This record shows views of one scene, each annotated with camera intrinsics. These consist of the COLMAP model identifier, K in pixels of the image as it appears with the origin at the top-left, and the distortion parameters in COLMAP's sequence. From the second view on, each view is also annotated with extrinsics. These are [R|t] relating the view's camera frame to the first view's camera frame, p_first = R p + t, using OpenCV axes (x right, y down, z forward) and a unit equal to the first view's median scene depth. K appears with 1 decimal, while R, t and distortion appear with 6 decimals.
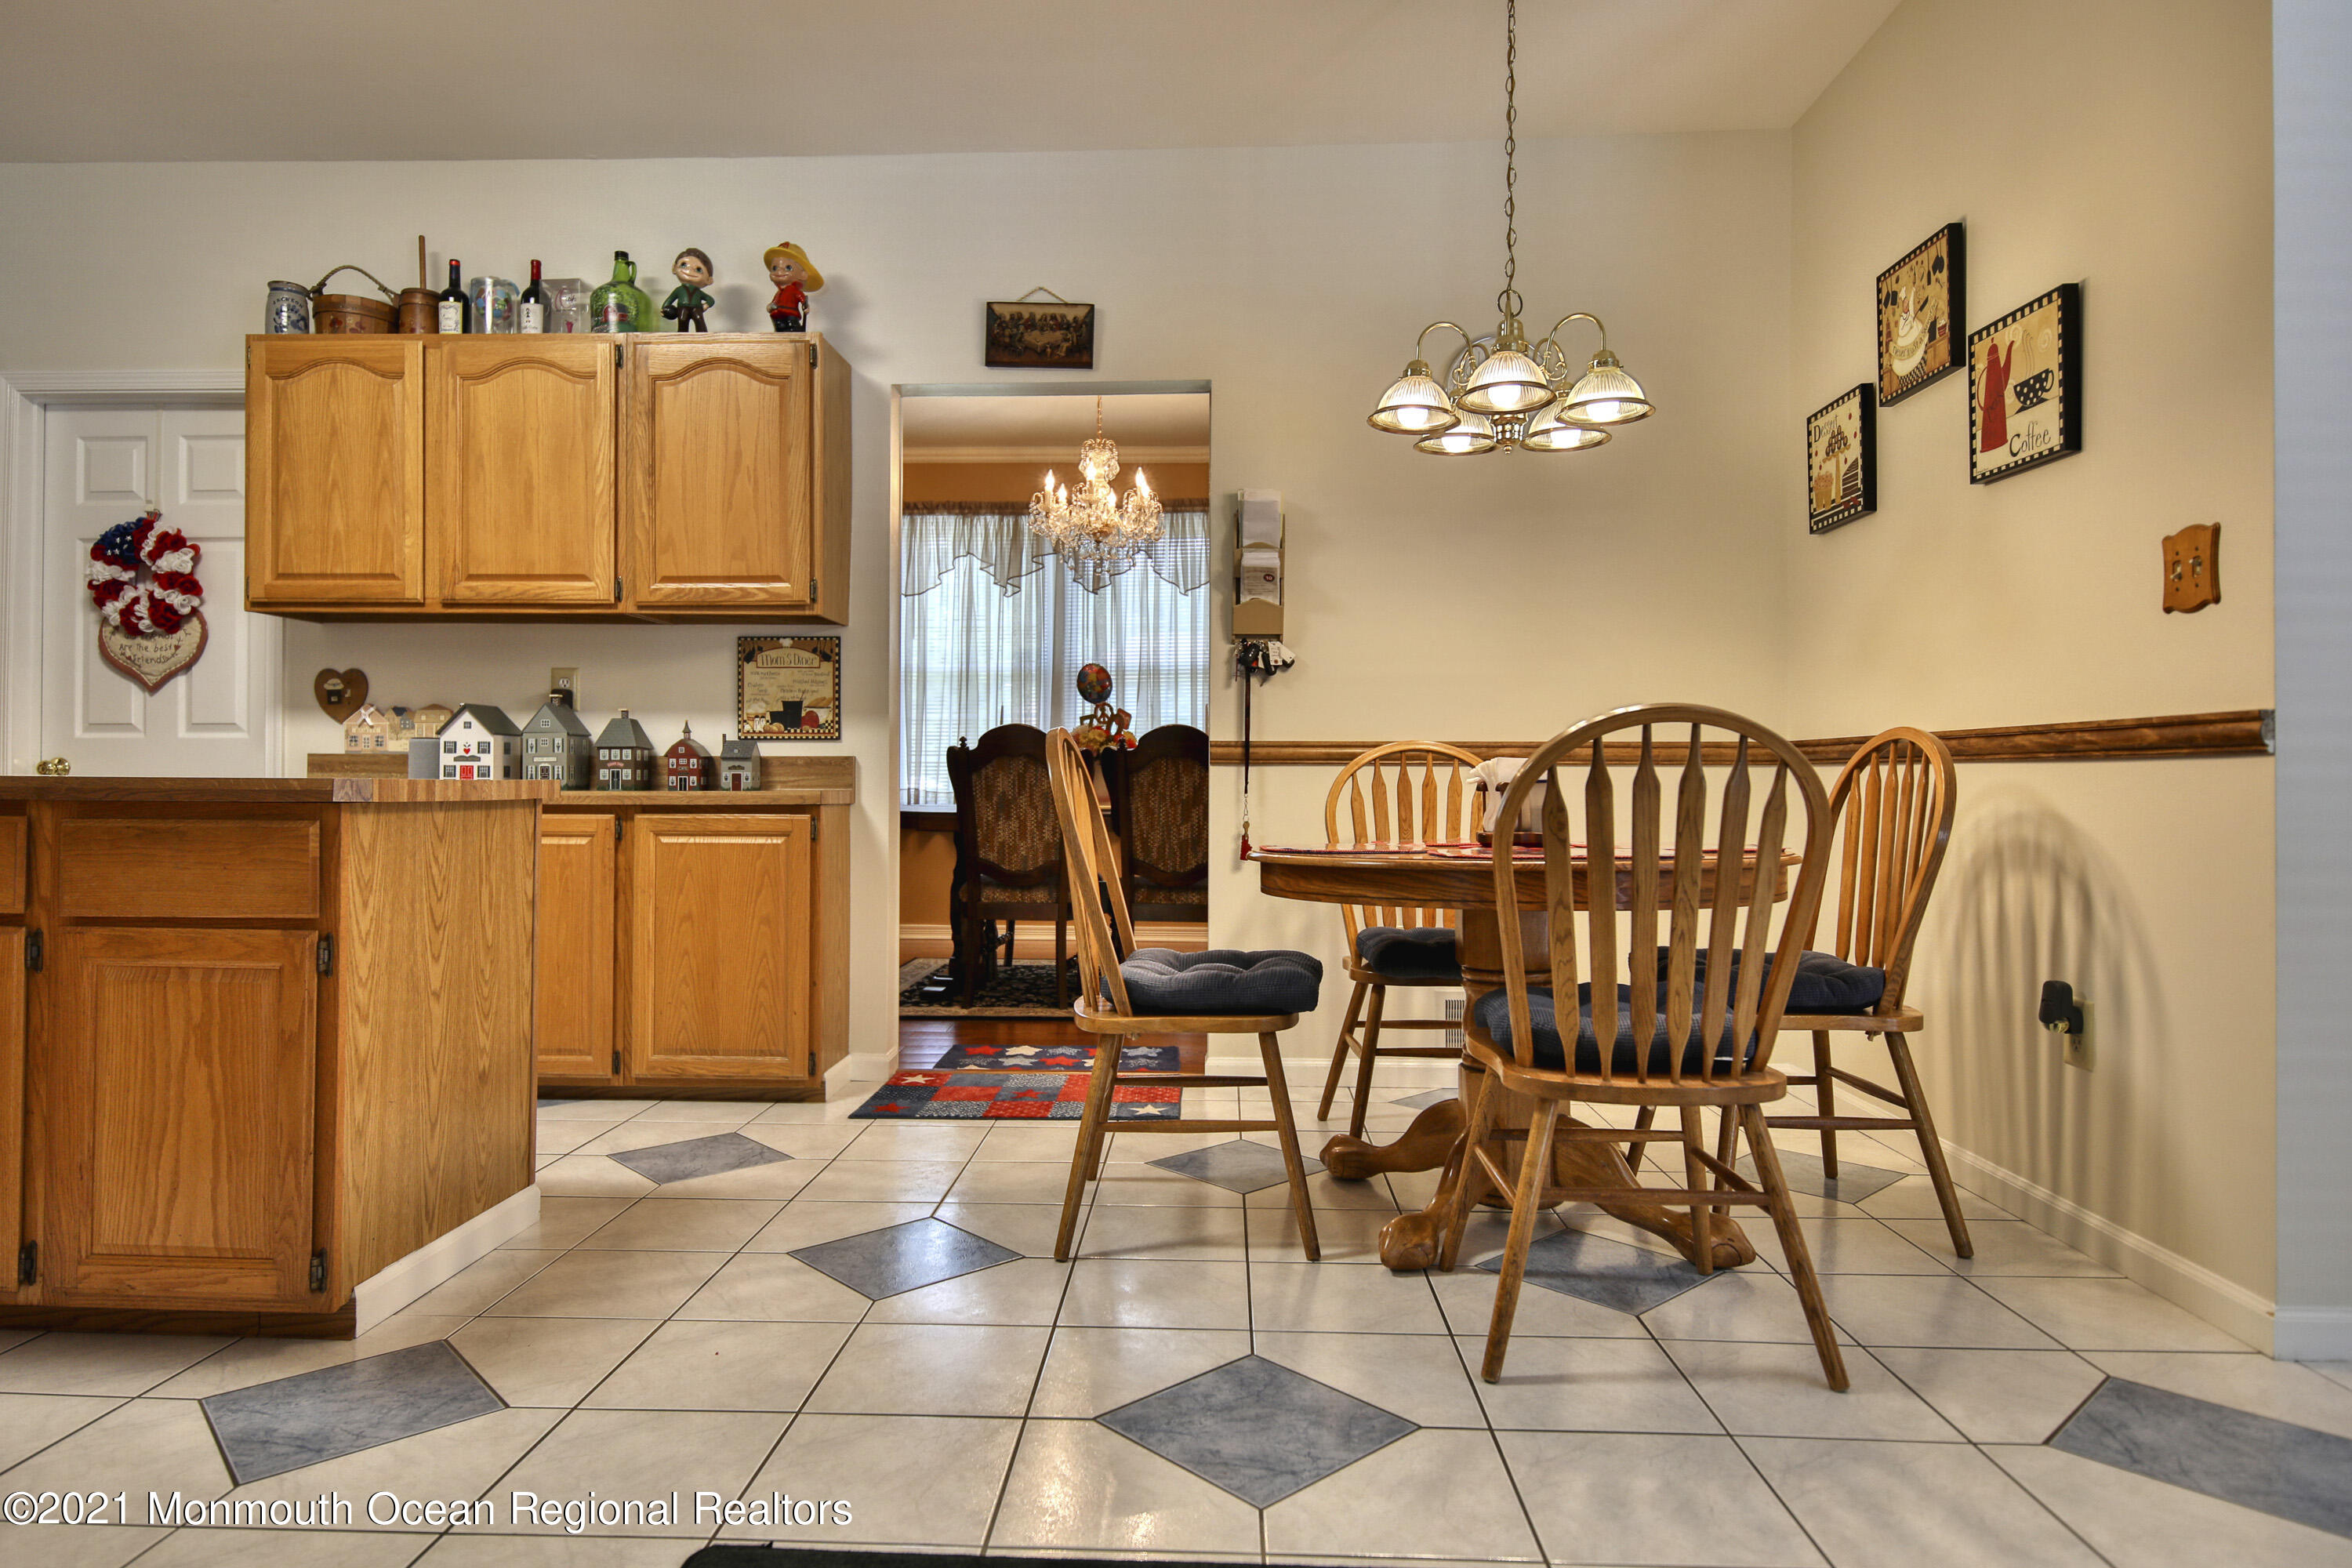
lens RADIAL K [[1329.5, 0, 1173.8], [0, 1329.5, 779.8], [0, 0, 1]] dist [0.001707, -0.006279]
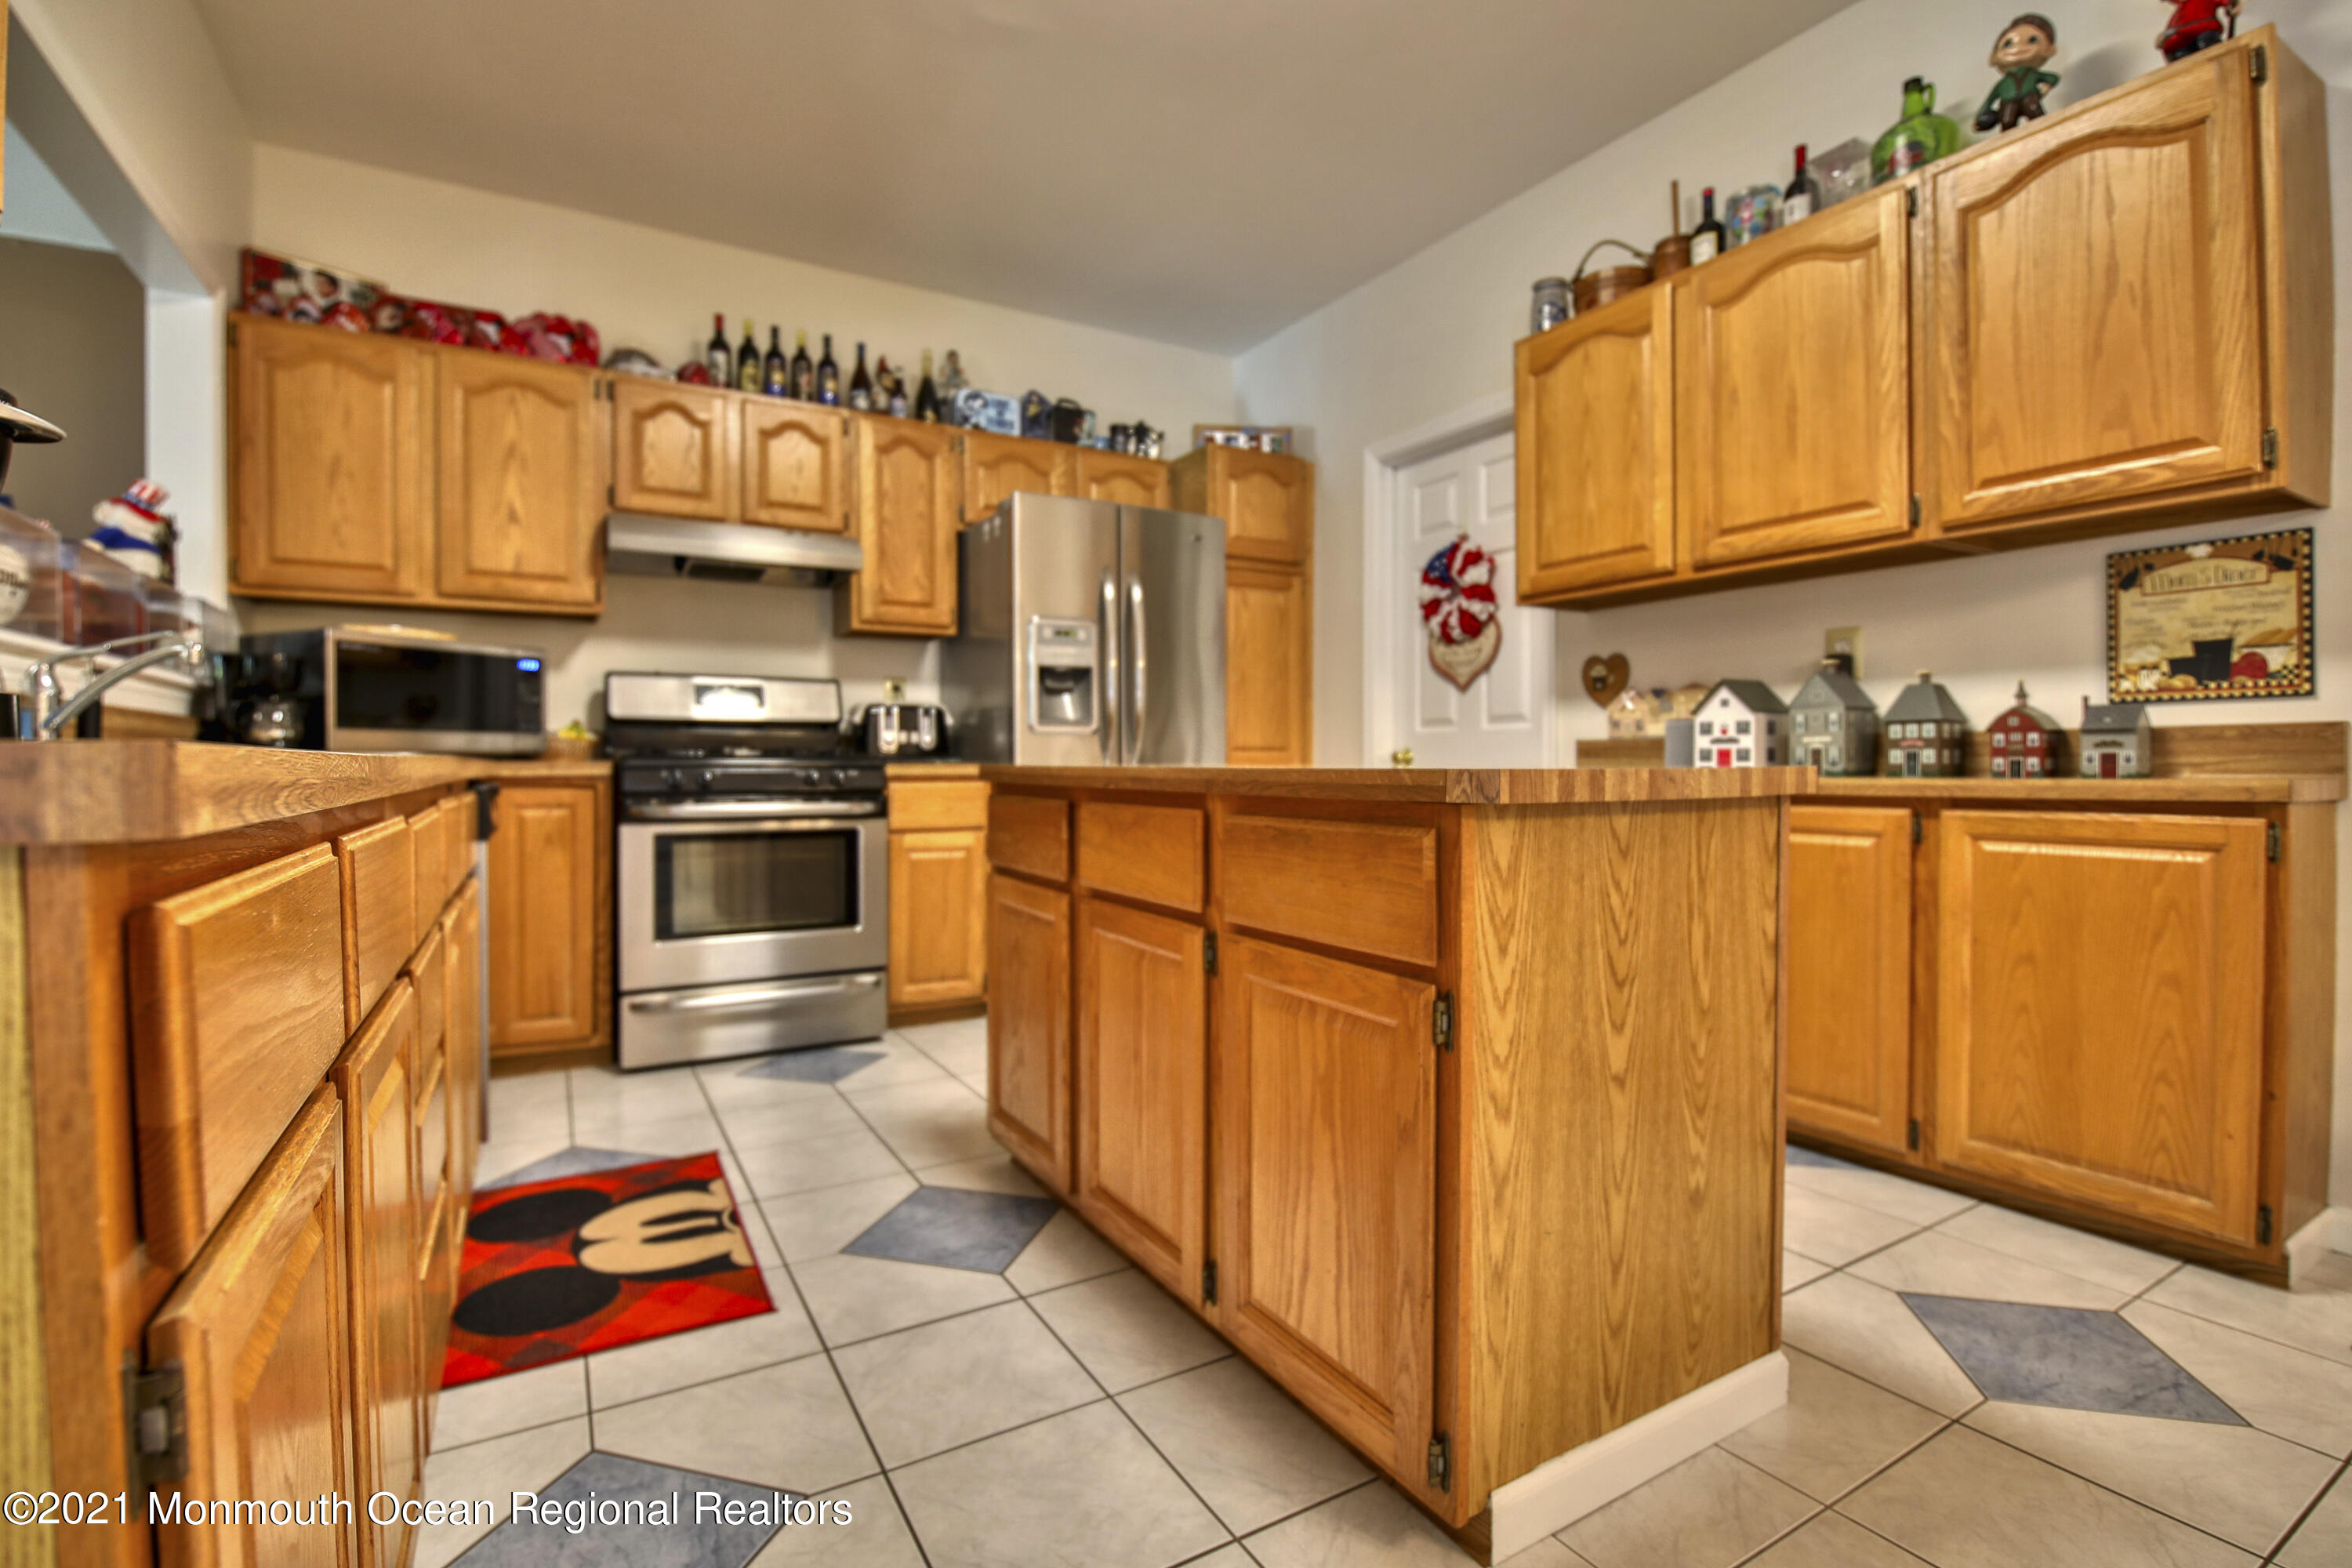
lens RADIAL K [[1078.4, 0, 1153.9], [0, 1078.4, 777.0], [0, 0, 1]] dist [-0.006819, -0.006799]
pose [[0.528299, 0.001651, -0.849057, -0.129371], [0.009371, 0.999926, 0.007775, -0.001223], [0.849007, -0.012064, 0.528245, 0.311011]]
